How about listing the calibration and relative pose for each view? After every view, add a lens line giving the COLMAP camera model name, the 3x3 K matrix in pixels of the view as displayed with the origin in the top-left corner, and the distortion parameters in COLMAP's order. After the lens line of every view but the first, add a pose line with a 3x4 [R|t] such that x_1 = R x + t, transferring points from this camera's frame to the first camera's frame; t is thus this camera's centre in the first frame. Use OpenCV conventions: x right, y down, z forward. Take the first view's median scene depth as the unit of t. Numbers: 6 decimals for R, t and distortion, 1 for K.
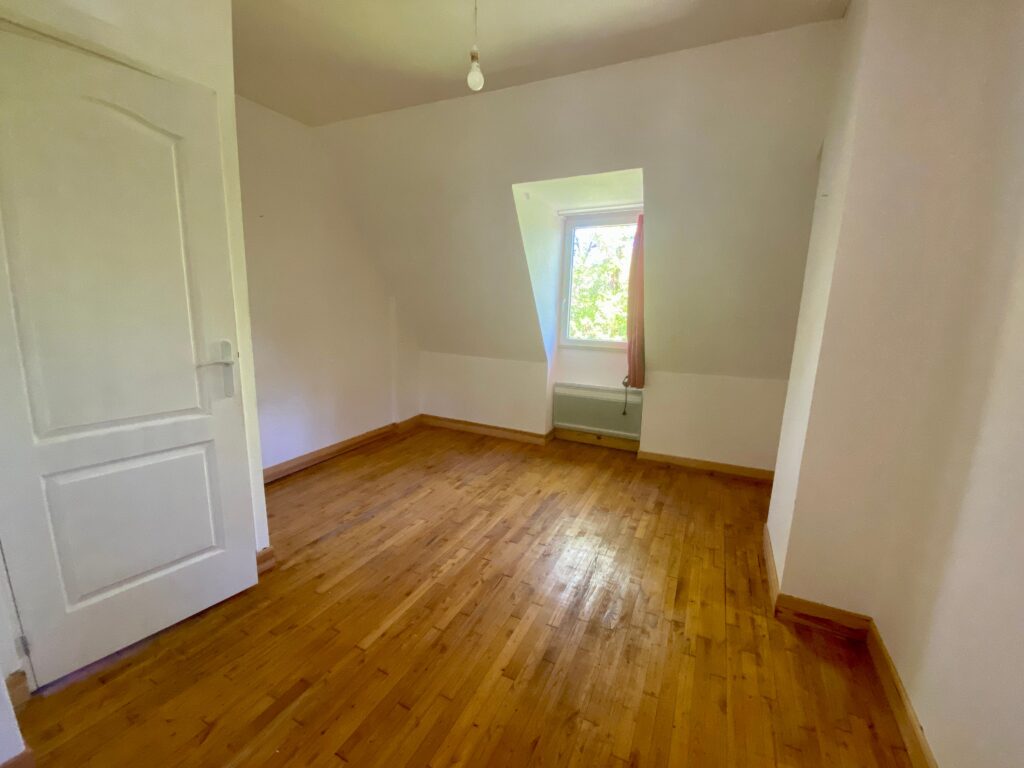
lens RADIAL K [[413.7, 0, 510.5], [0, 413.7, 378.9], [0, 0, 1]] dist [0.020645, -0.019182]
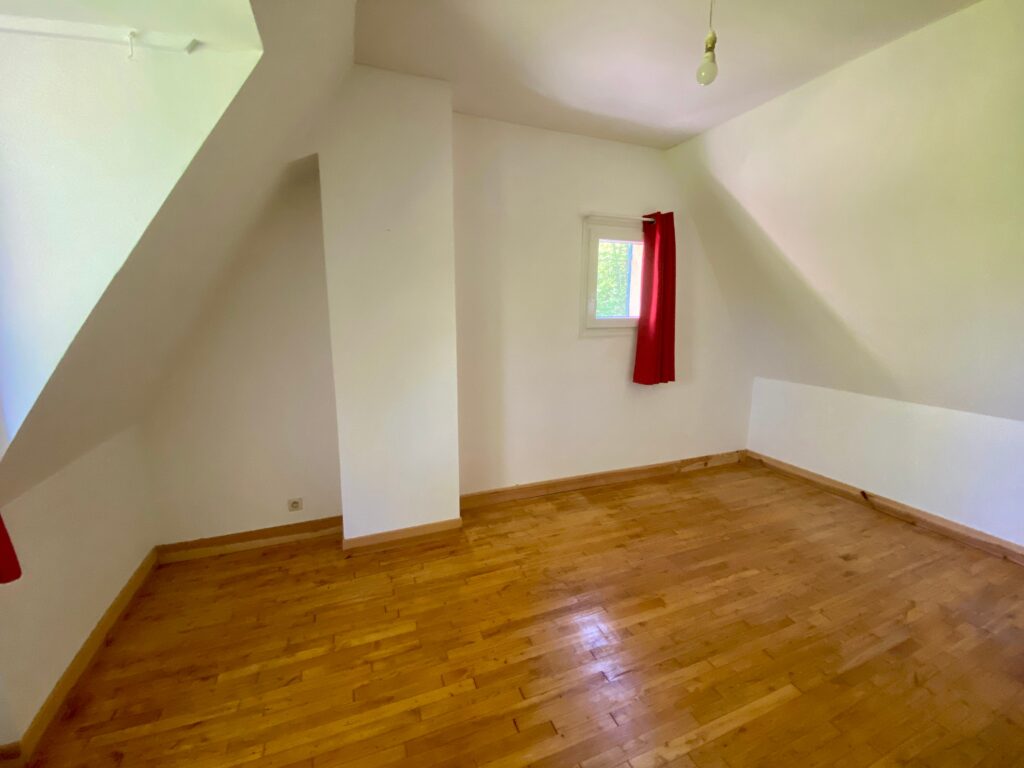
lens RADIAL K [[413.7, 0, 510.5], [0, 413.7, 378.9], [0, 0, 1]] dist [0.020645, -0.019182]
pose [[-0.738210, -0.145735, 0.658640, -0.354835], [0.098799, 0.942497, 0.319277, -0.375562], [-0.667296, 0.300767, -0.681363, 1.683611]]
